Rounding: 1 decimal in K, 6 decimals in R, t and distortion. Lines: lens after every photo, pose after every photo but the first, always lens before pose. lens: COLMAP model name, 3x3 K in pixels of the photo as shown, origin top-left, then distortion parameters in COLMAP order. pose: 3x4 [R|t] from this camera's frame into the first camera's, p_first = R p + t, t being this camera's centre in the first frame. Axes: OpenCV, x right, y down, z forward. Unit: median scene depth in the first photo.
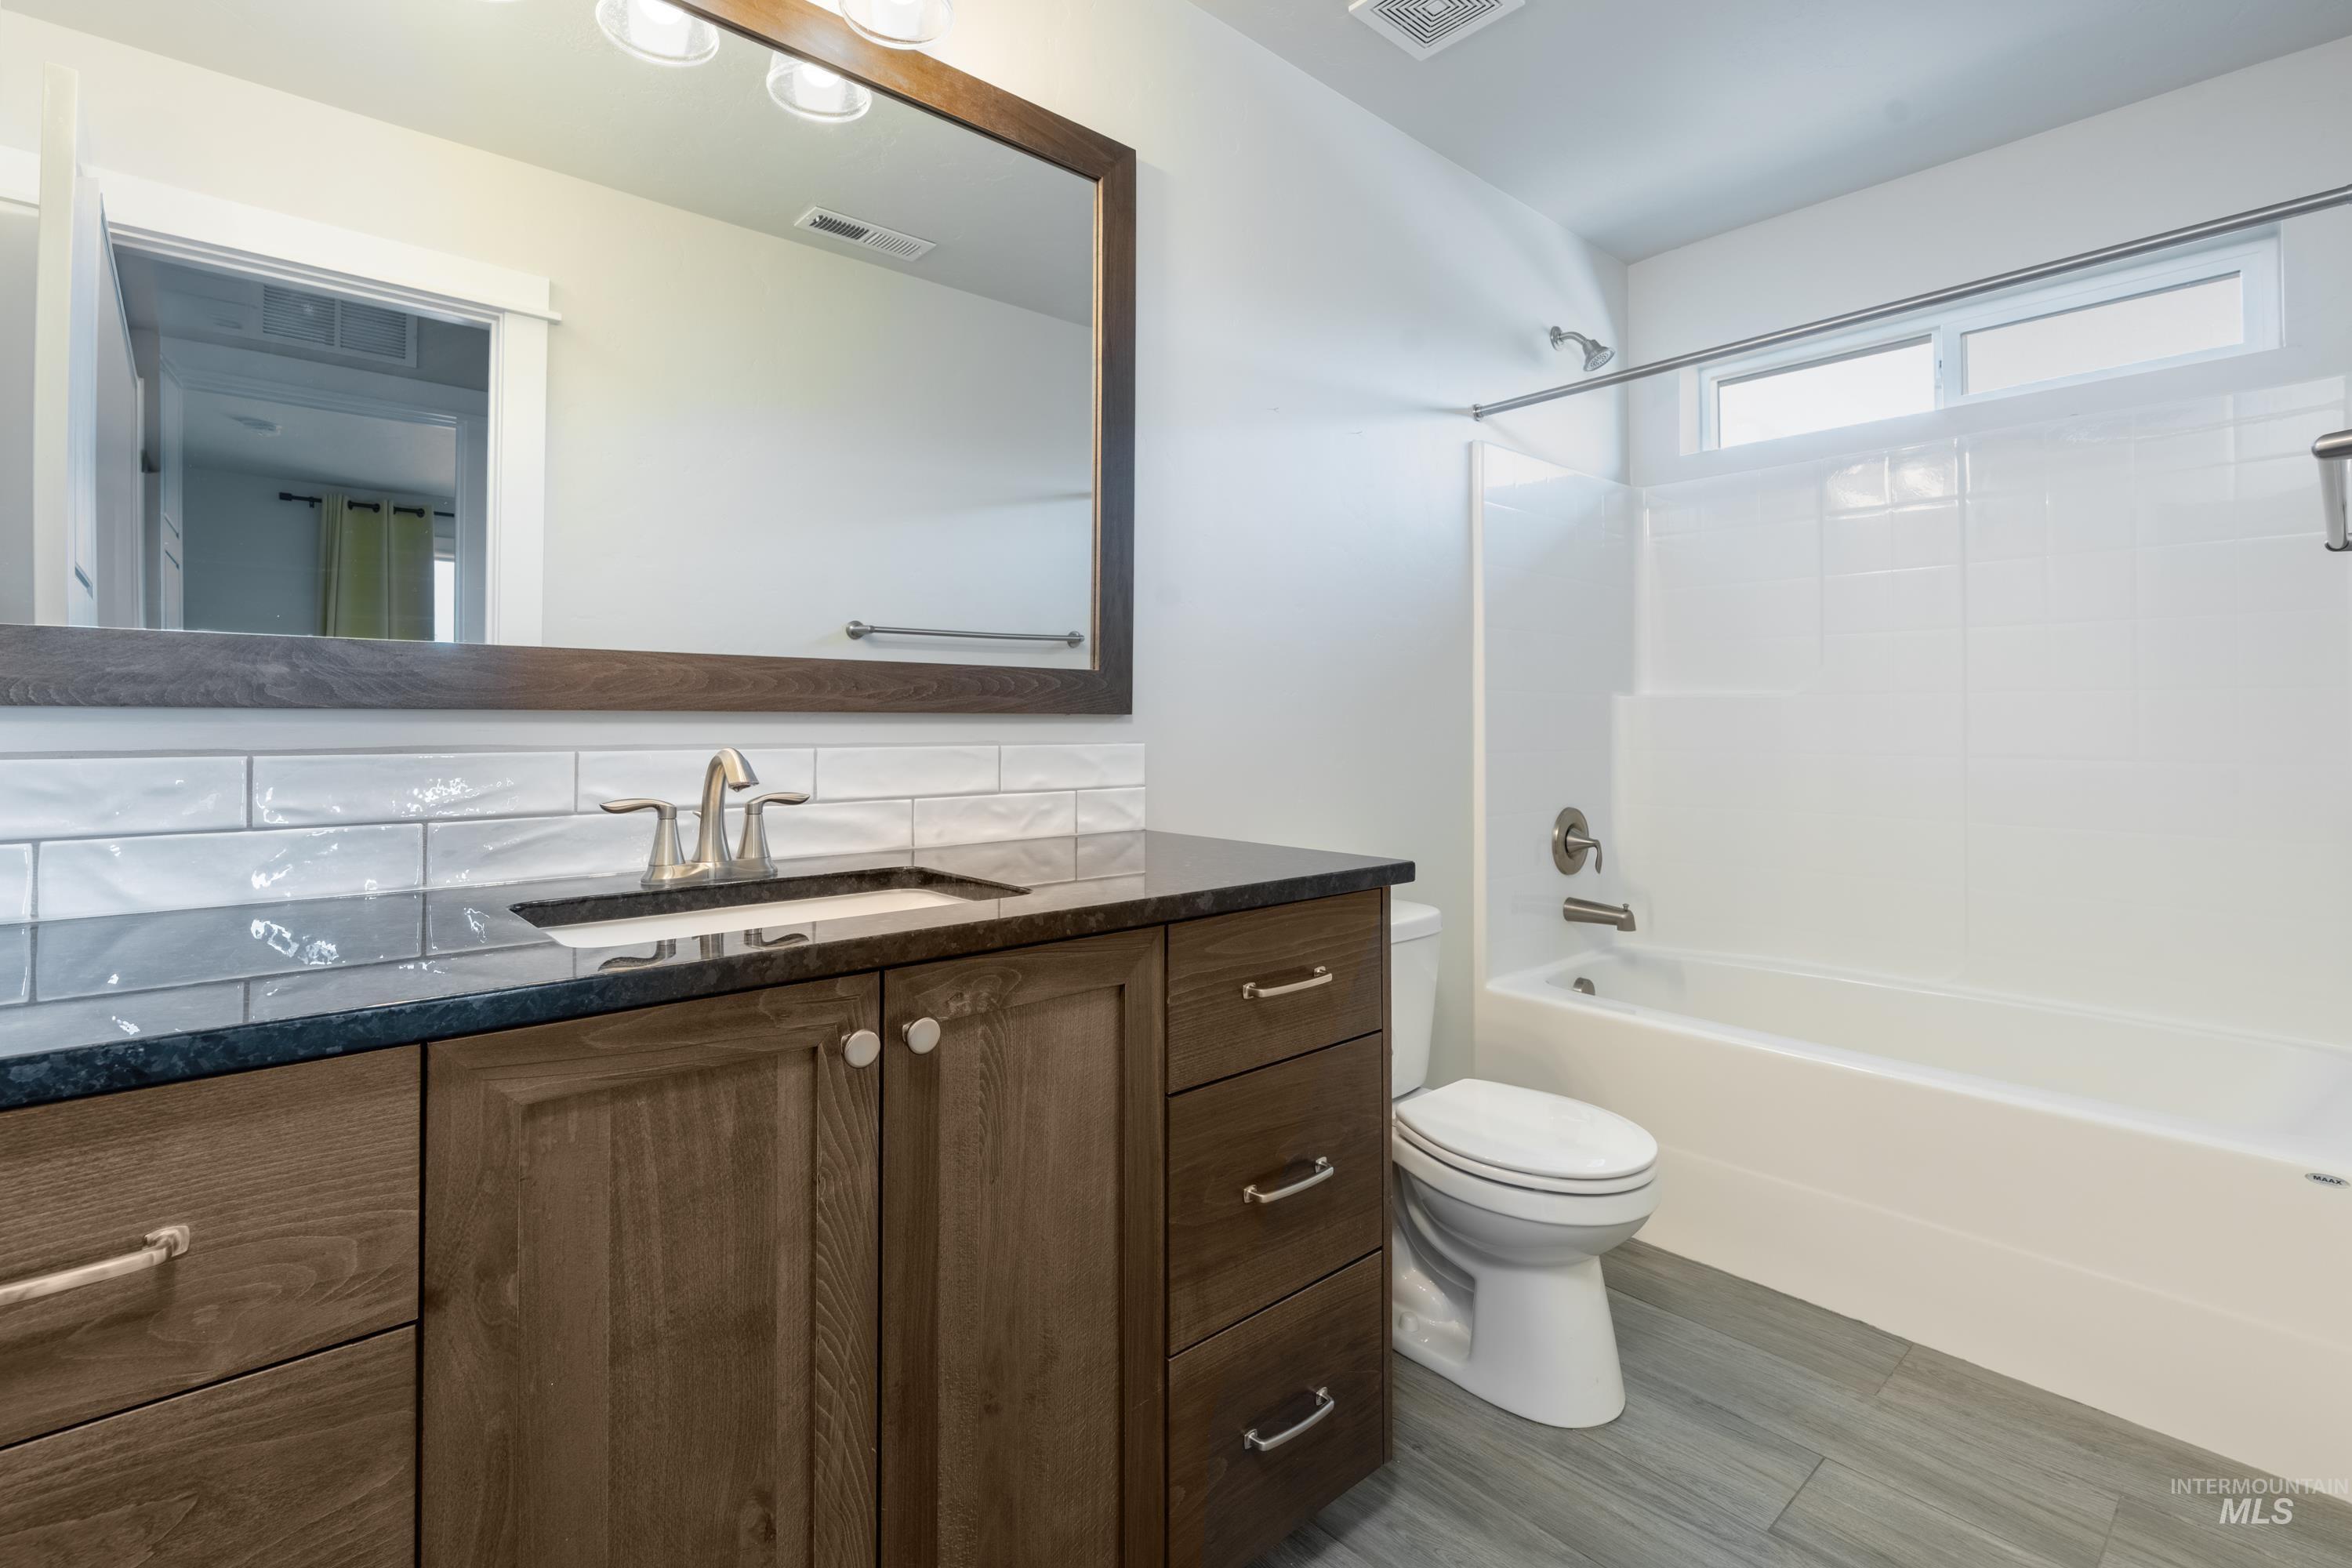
lens RADIAL K [[1088.3, 0, 1188.1], [0, 1088.3, 732.4], [0, 0, 1]] dist [-0.002032, -0.000442]
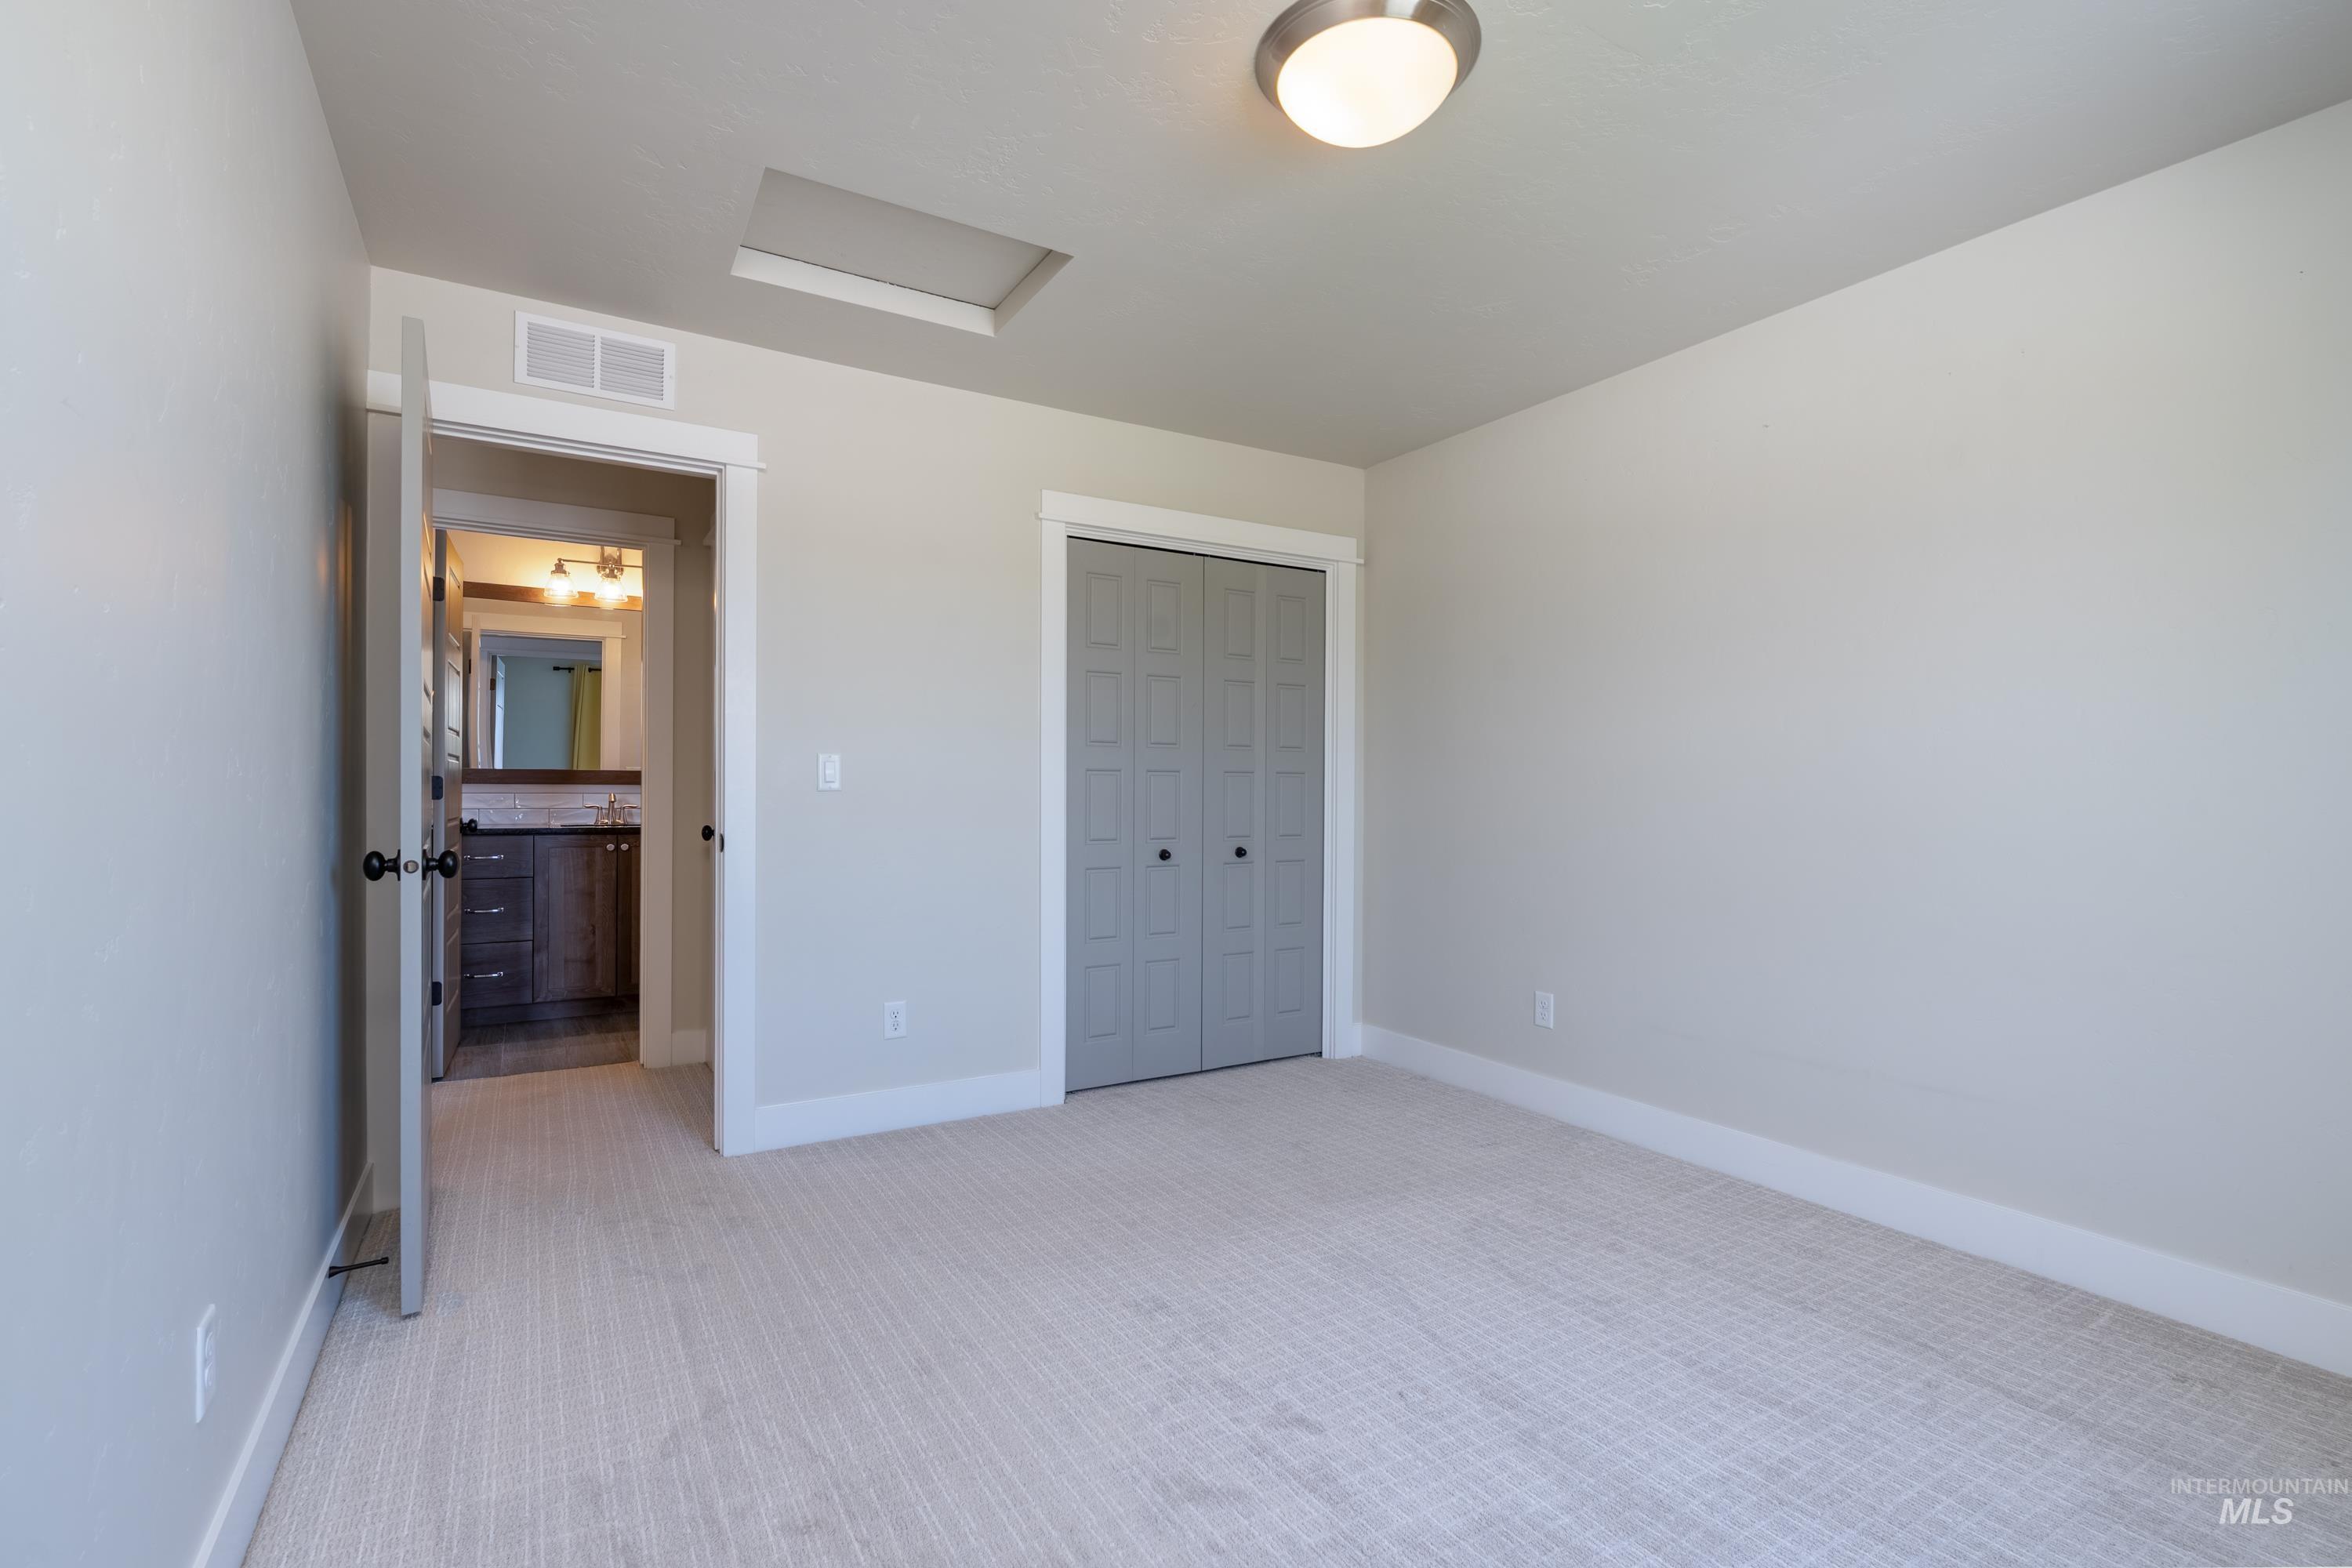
lens RADIAL K [[1067.9, 0, 1176.0], [0, 1067.9, 784.0], [0, 0, 1]] dist [0.000093, 0.000090]
pose [[0.981394, -0.010188, -0.191733, 3.435474], [0.009634, 0.999946, -0.003820, 0.013759], [0.191762, 0.001902, 0.981440, -3.647224]]
